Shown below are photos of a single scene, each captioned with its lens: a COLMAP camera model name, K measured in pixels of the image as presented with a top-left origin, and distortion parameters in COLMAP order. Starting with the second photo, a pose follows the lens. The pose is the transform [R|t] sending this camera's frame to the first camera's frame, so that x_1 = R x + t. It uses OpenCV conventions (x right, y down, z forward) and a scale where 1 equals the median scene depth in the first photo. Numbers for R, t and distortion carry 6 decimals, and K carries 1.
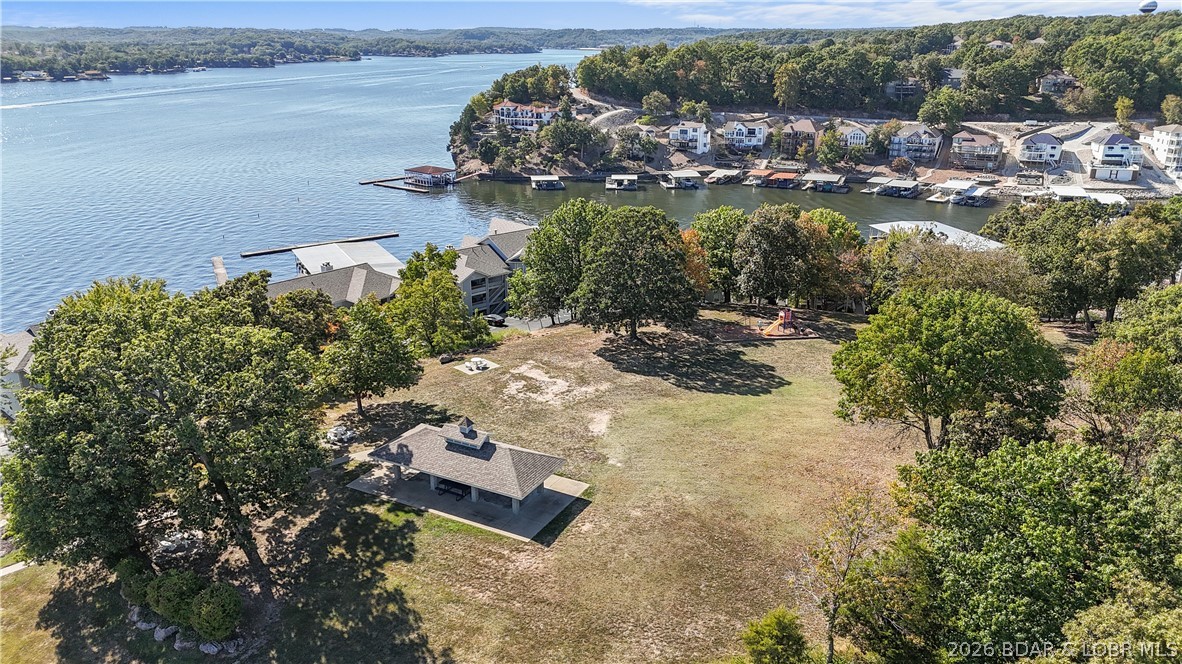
lens RADIAL K [[869.1, 0, 592.0], [0, 869.1, 335.9], [0, 0, 1]] dist [0.030375, 0.000801]
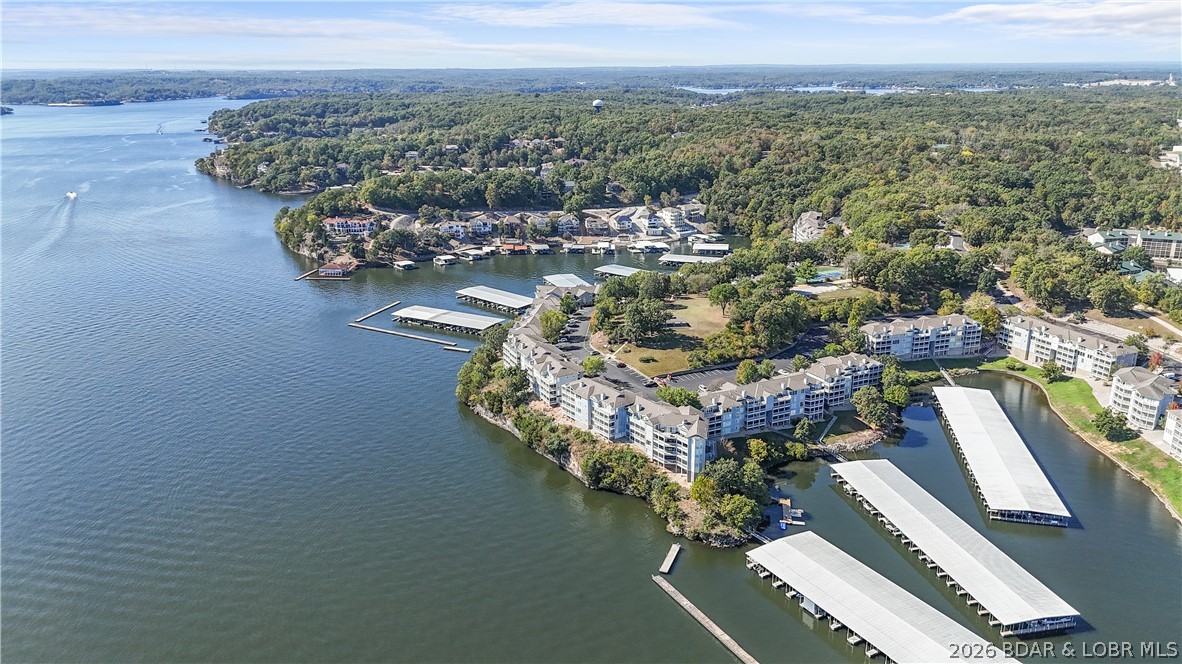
lens RADIAL K [[869.1, 0, 590.2], [0, 869.1, 330.9], [0, 0, 1]] dist [0.030375, 0.000801]
pose [[0.828207, -0.158418, 0.537565, -0.692363], [0.181469, 0.983344, 0.010205, 0.007175], [-0.530228, 0.089100, 0.843160, -0.673801]]
